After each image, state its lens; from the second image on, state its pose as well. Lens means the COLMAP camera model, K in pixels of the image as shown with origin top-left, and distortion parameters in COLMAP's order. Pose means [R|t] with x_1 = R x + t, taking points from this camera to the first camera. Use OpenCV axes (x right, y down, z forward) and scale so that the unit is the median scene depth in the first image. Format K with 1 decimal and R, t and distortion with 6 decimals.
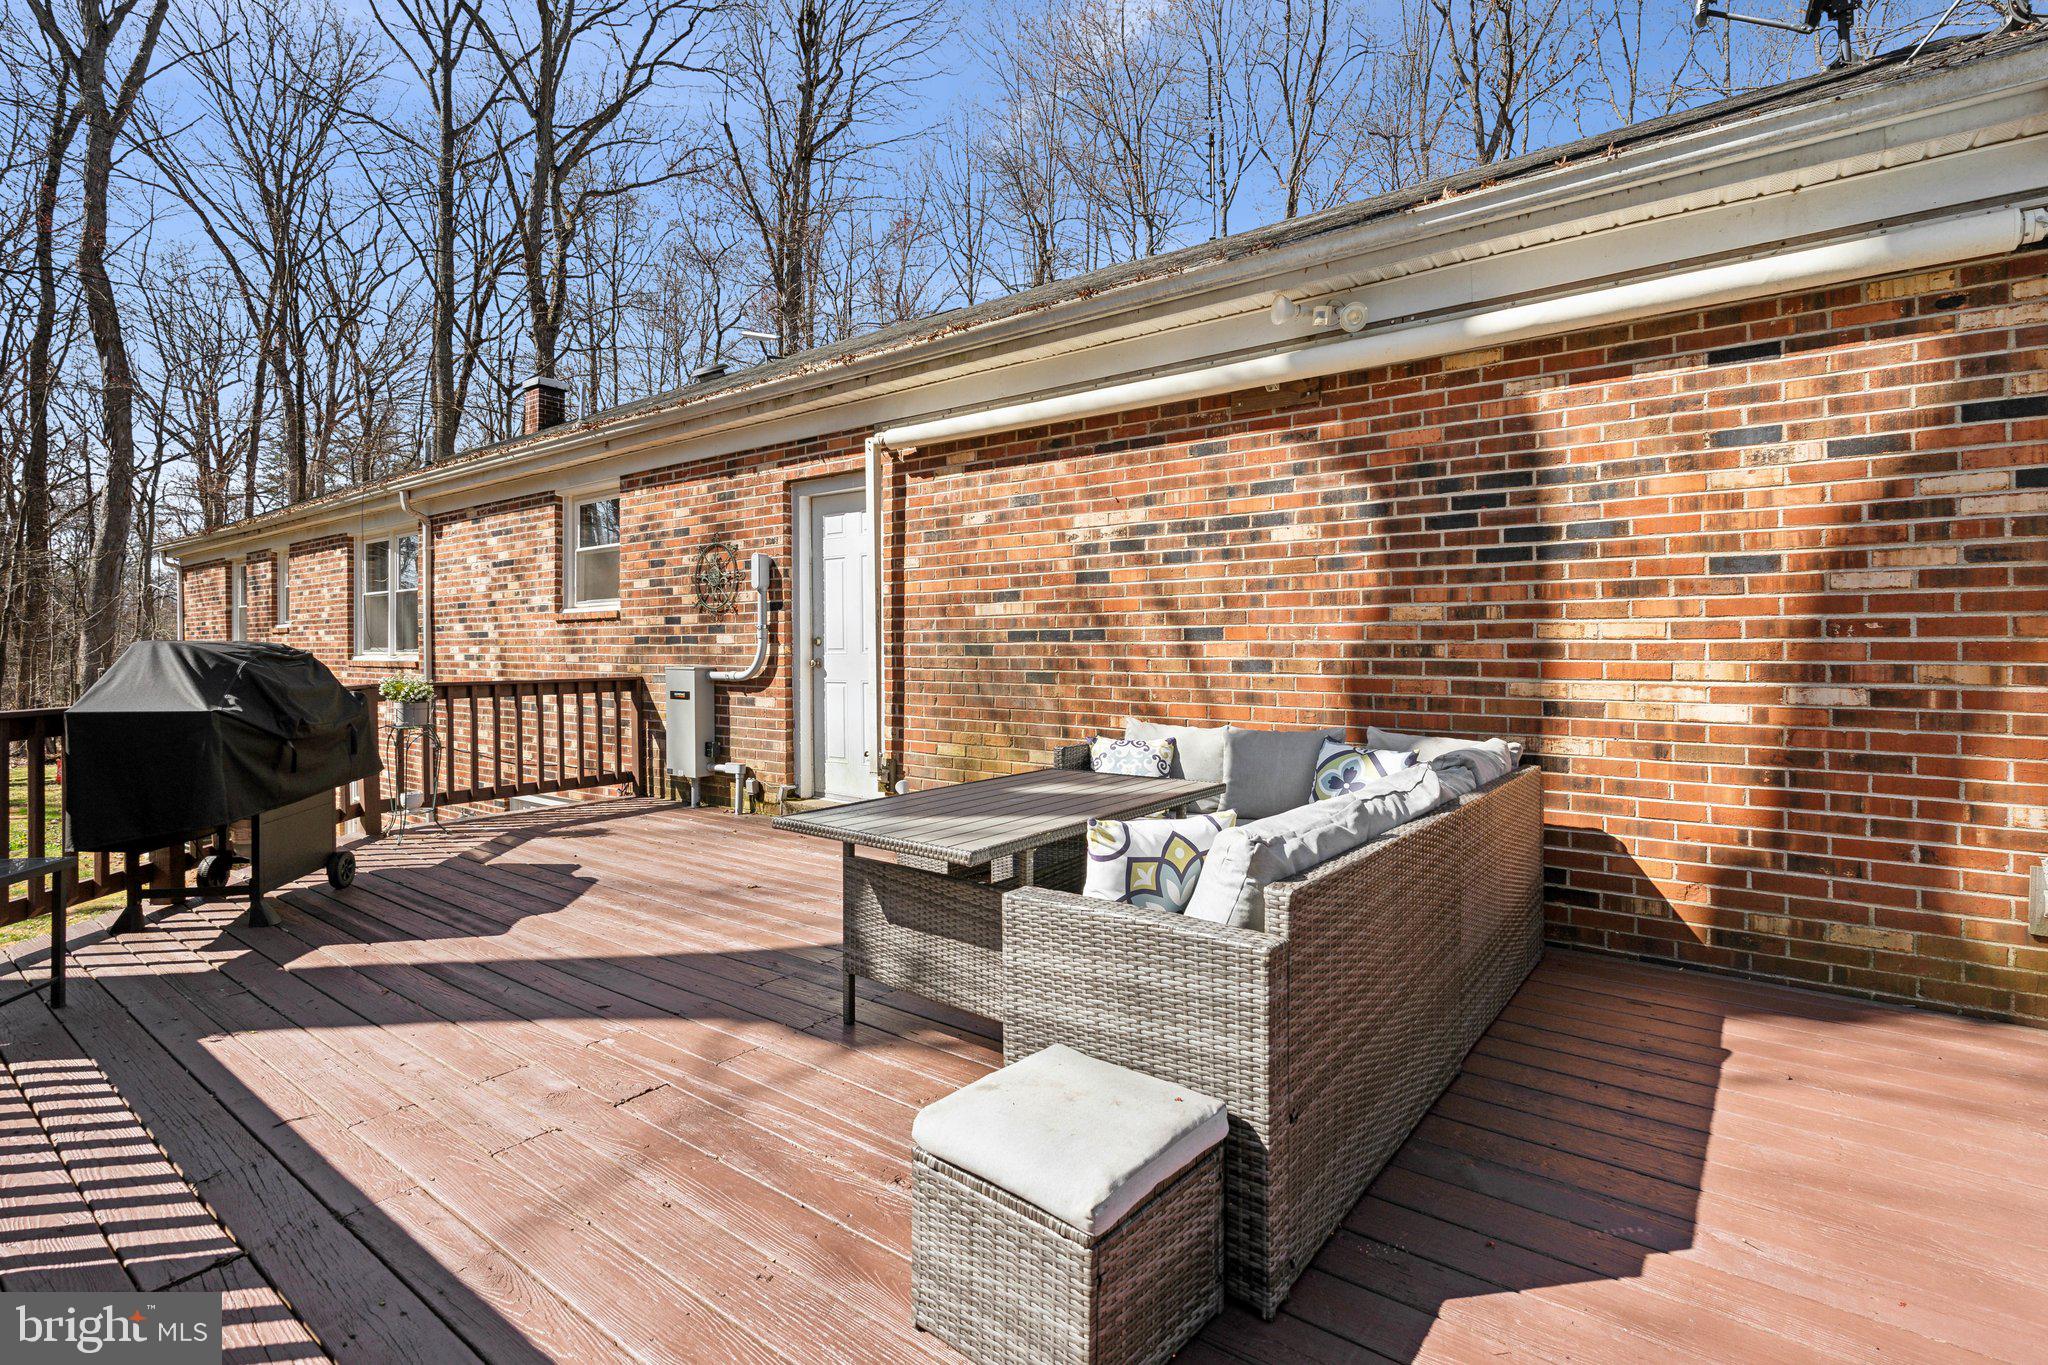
lens RADIAL K [[942.3, 0, 1031.7], [0, 942.3, 666.2], [0, 0, 1]] dist [-0.011572, -0.000155]
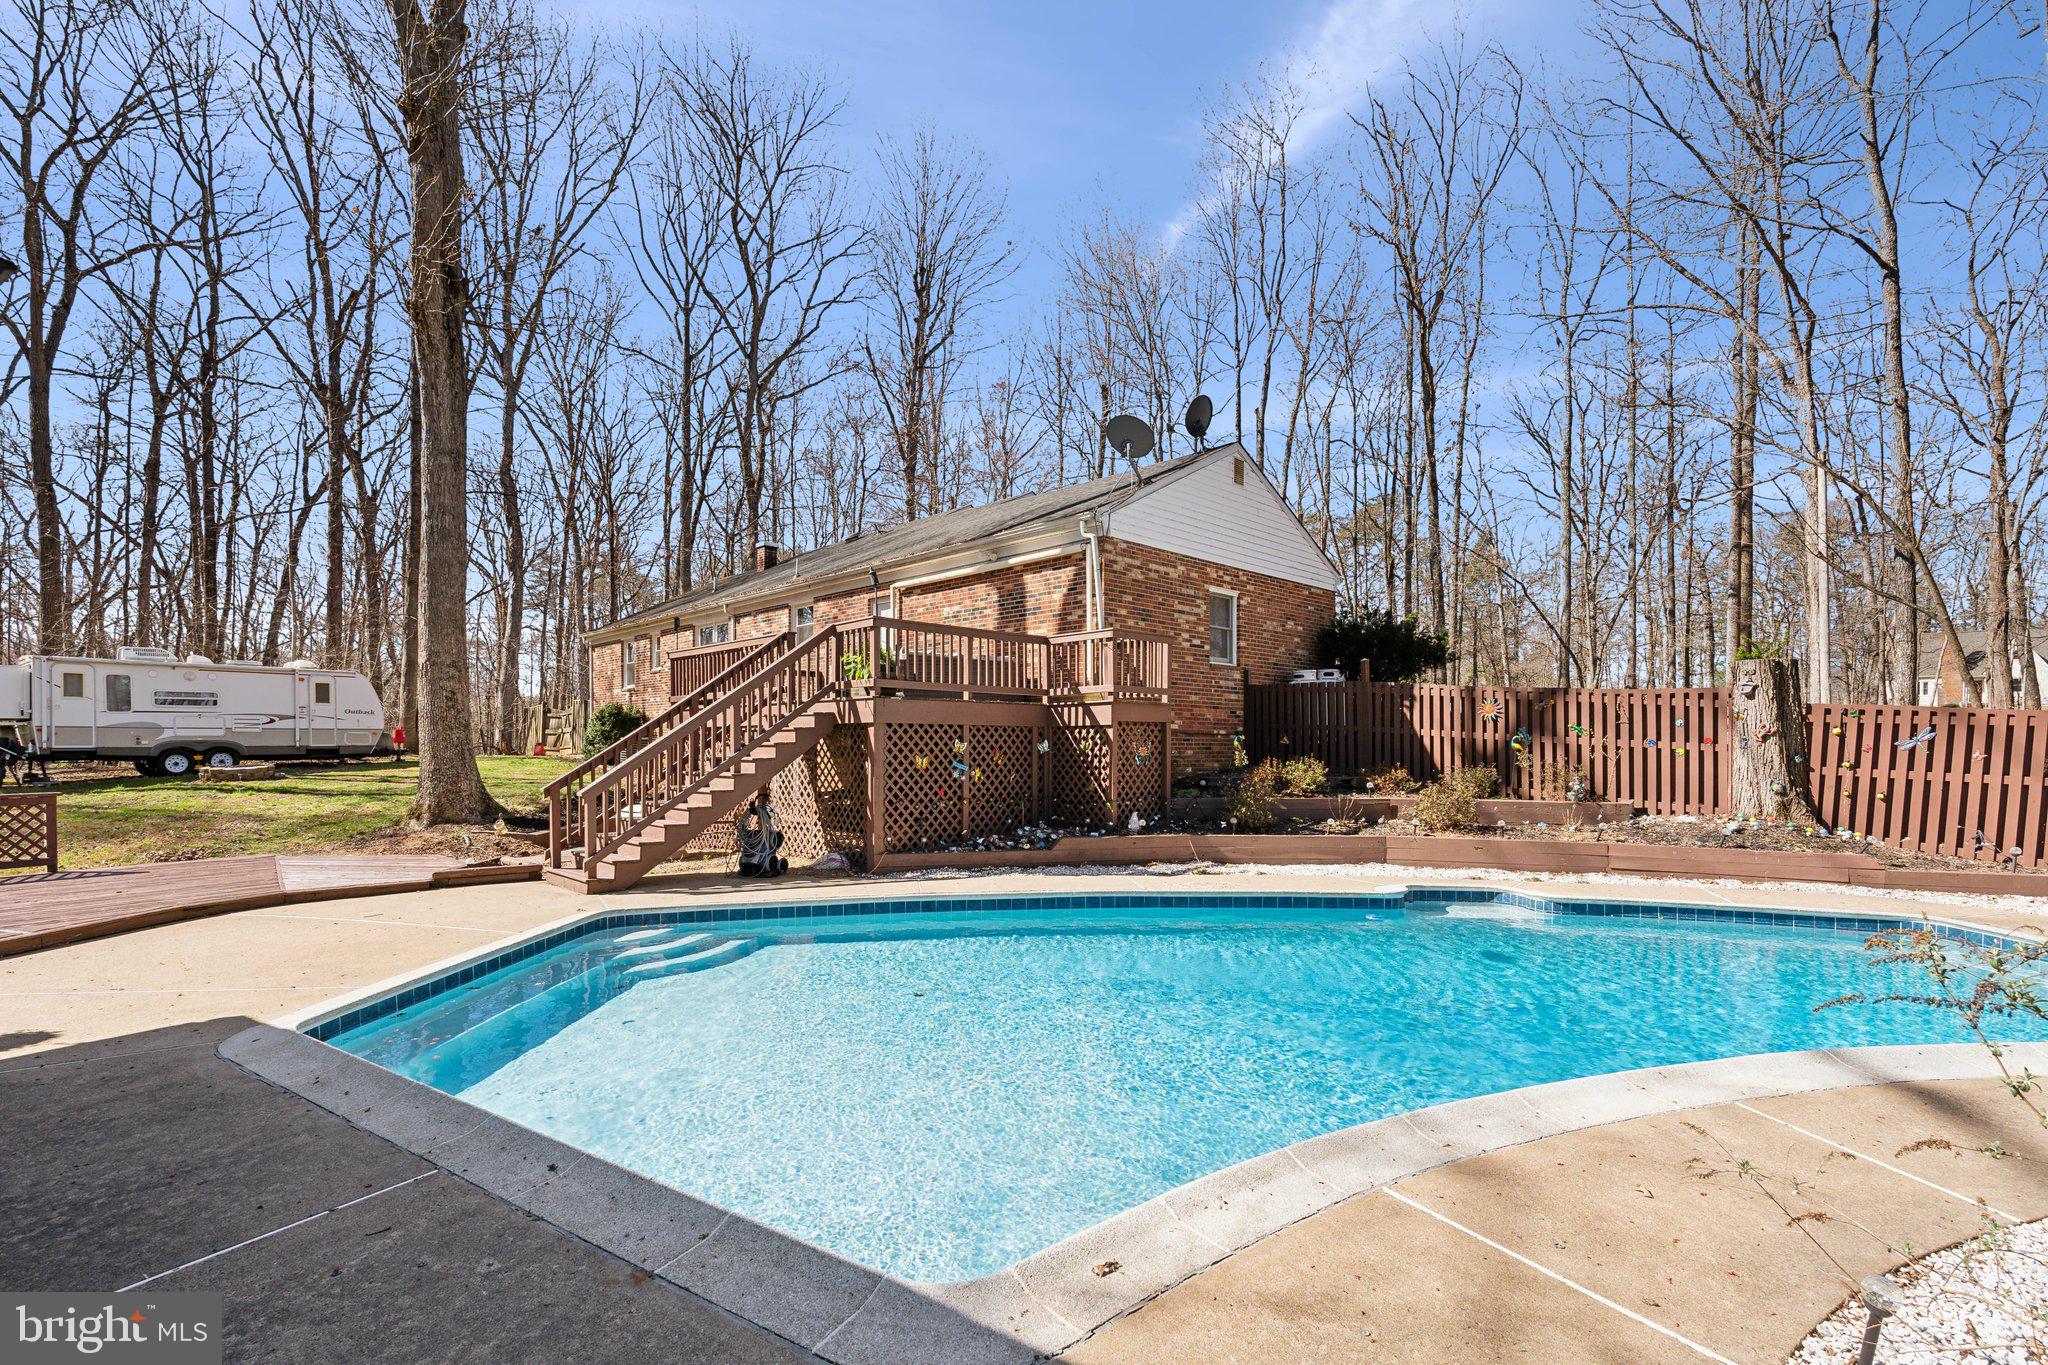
lens RADIAL K [[942.3, 0, 1006.7], [0, 942.3, 750.4], [0, 0, 1]] dist [-0.011572, -0.000155]
pose [[0.983694, 0.001317, -0.179847, 0.157539], [-0.003093, 0.999949, -0.009598, 0.069190], [0.179825, 0.009998, 0.983648, -0.412047]]
